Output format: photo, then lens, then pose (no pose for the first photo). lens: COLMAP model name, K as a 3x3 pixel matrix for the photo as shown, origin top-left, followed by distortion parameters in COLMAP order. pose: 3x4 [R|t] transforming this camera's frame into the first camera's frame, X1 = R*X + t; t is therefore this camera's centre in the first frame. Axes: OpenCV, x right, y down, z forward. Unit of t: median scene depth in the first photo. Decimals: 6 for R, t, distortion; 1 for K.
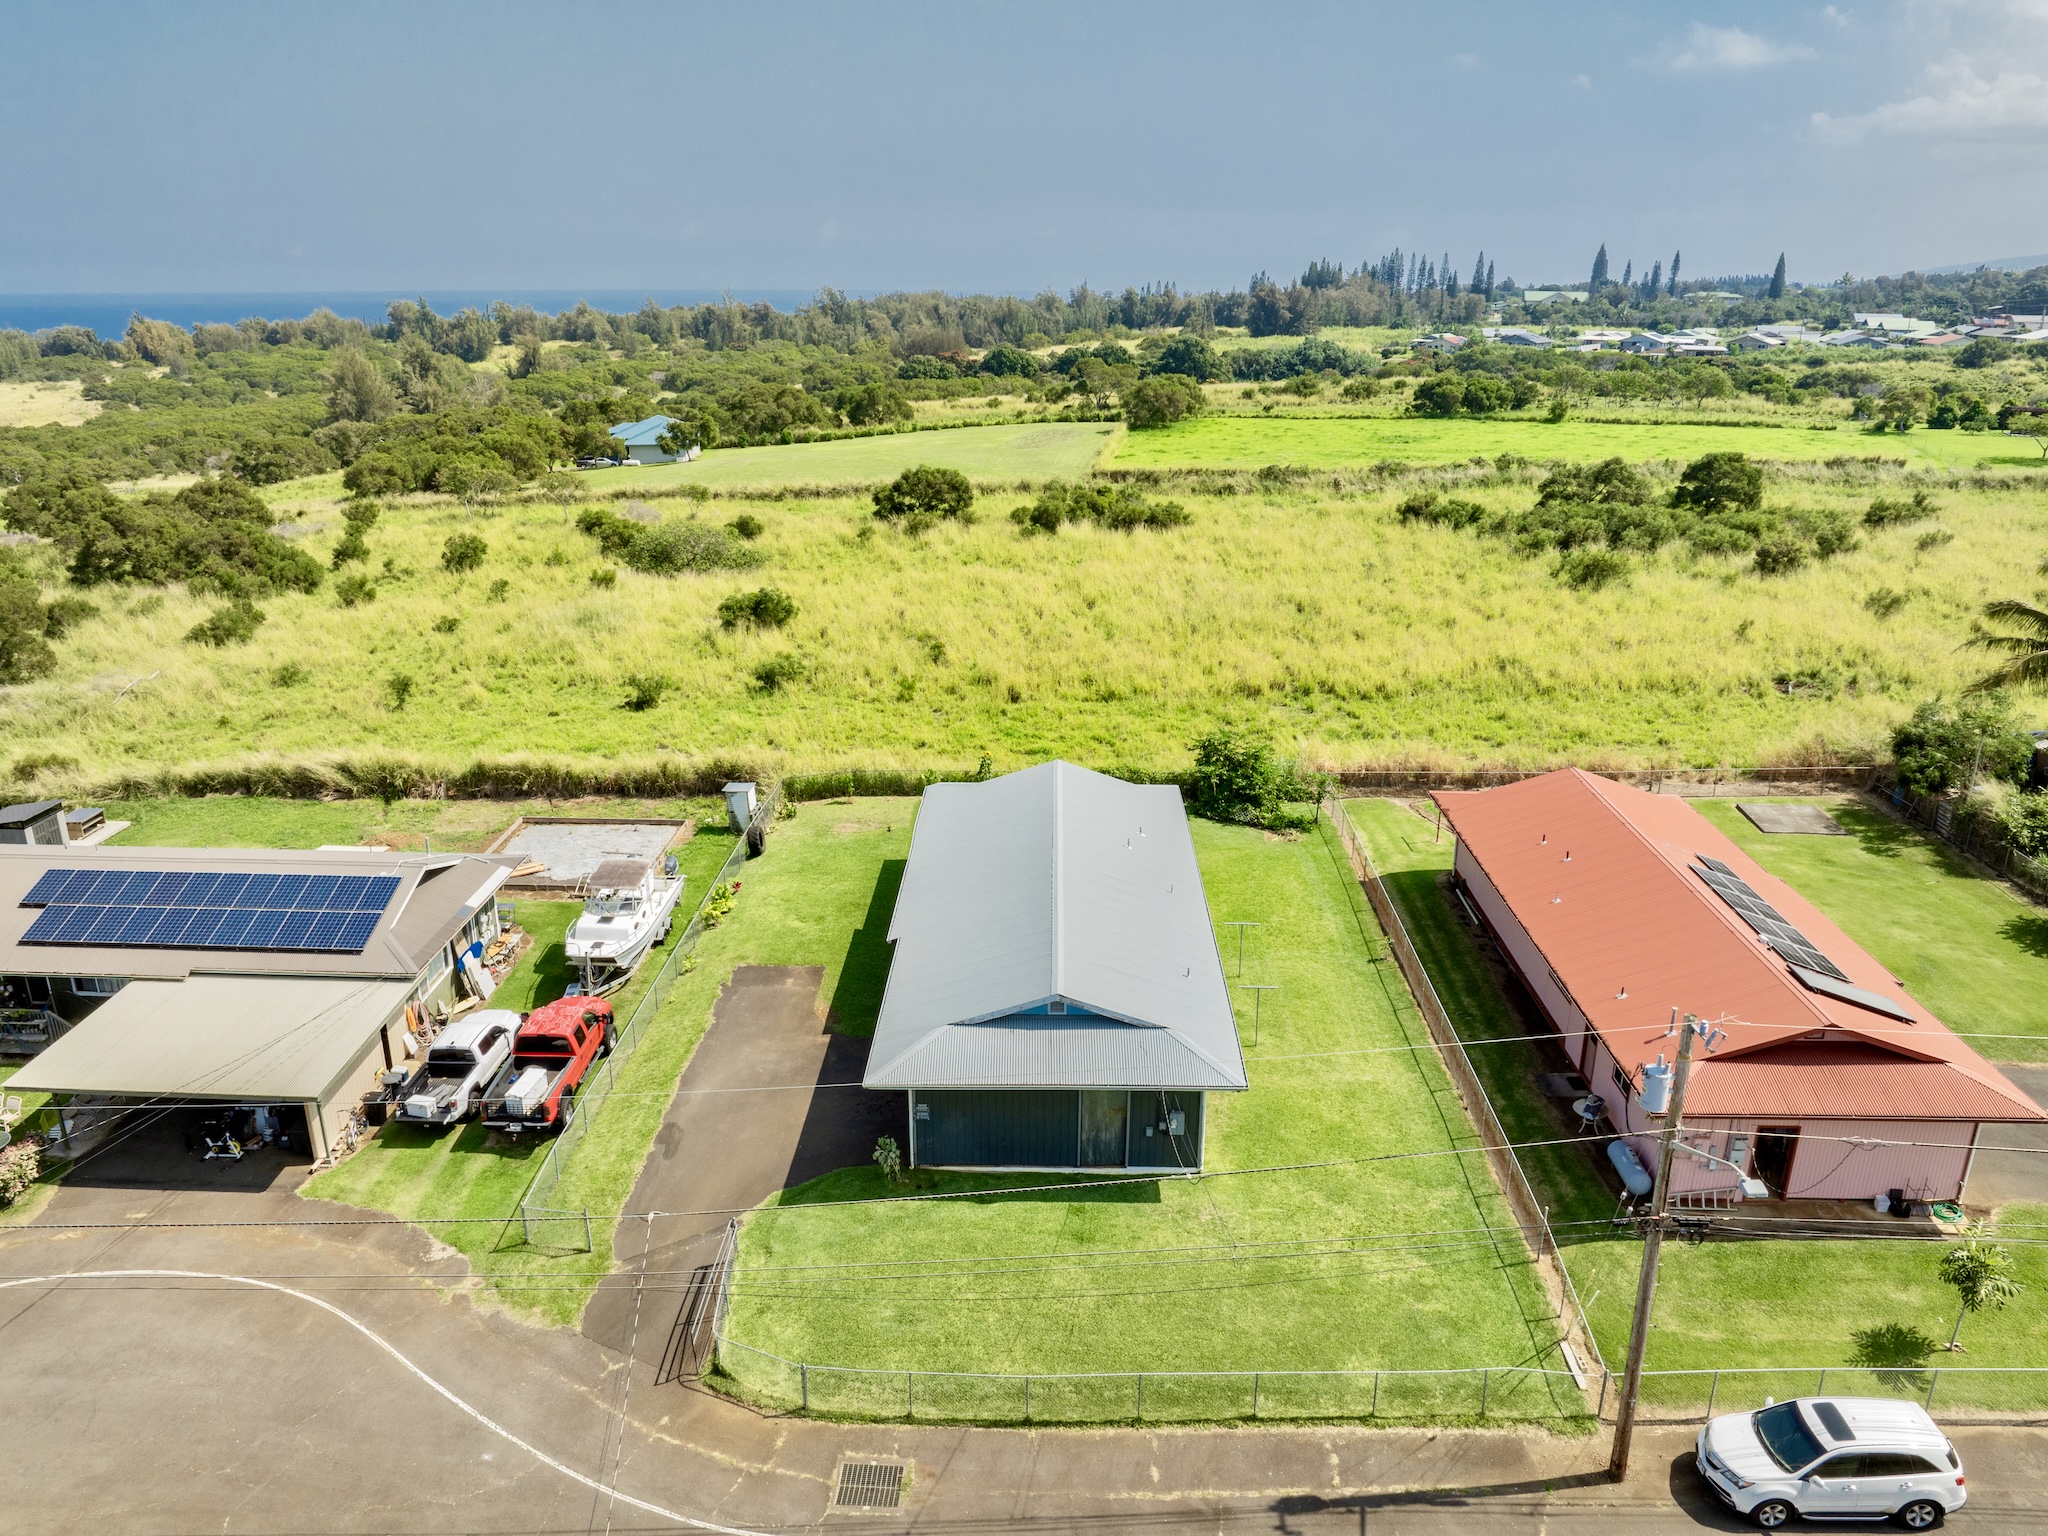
lens RADIAL K [[1435.7, 0, 1024.0], [0, 1435.7, 768.0], [0, 0, 1]] dist [-0.044798, 0.007065]
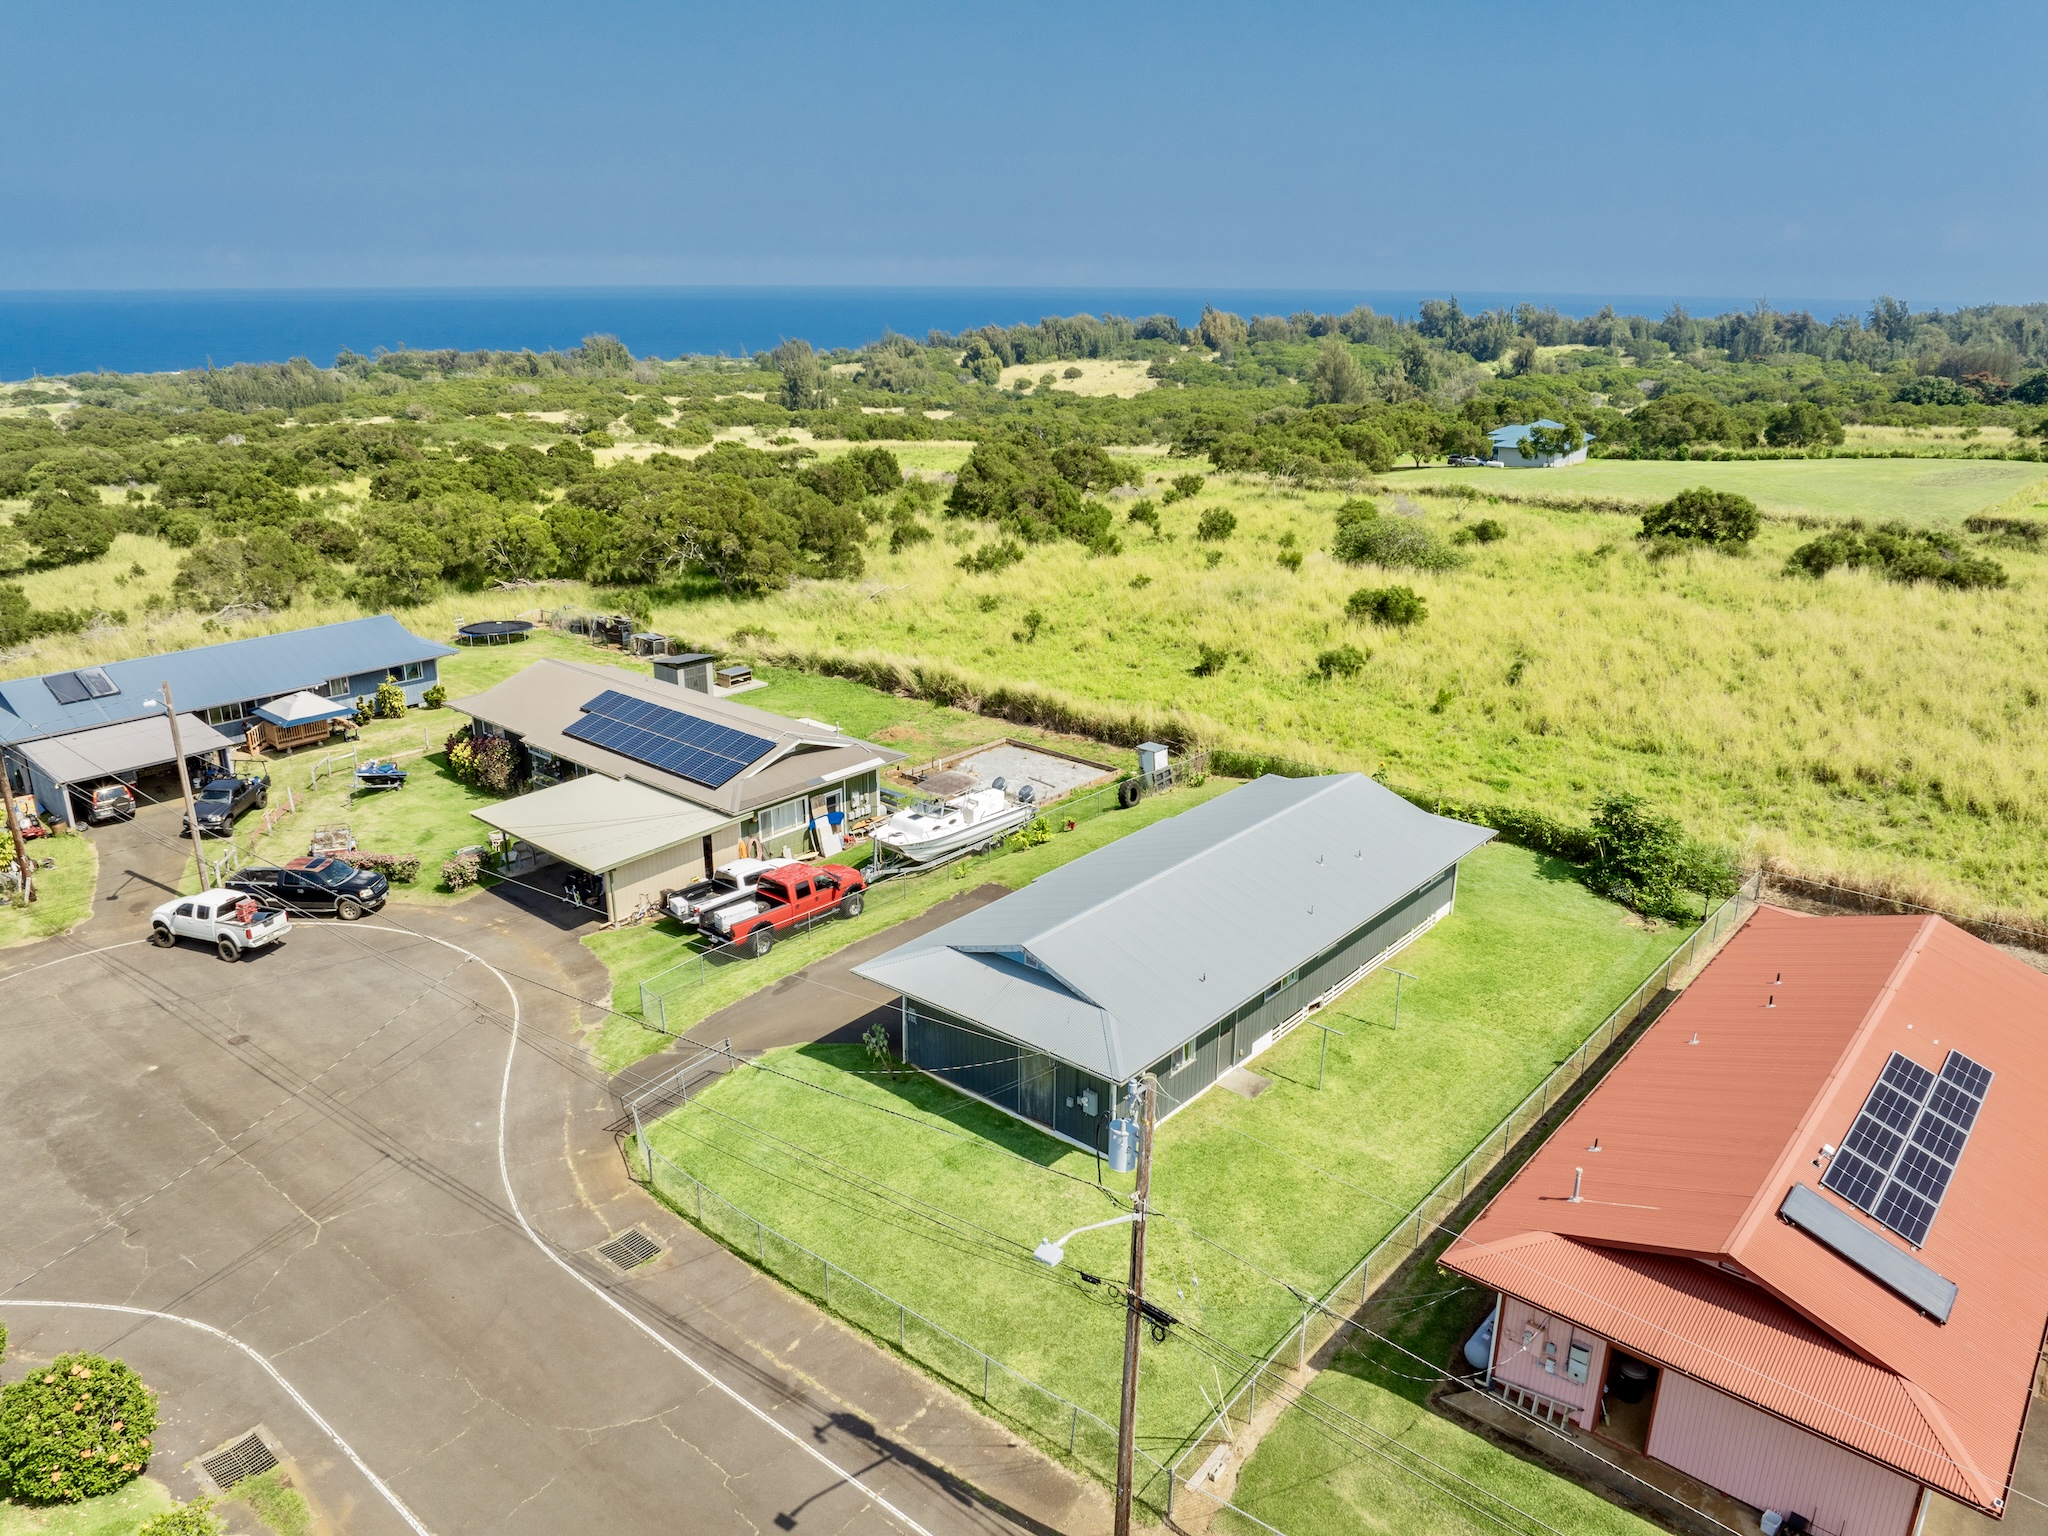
lens RADIAL K [[1435.7, 0, 1024.0], [0, 1435.7, 768.0], [0, 0, 1]] dist [-0.044798, 0.007065]
pose [[0.773956, 0.203136, -0.599773, 0.286326], [-0.204255, 0.976609, 0.067192, -0.018132], [0.599393, 0.070503, 0.797344, 0.069697]]
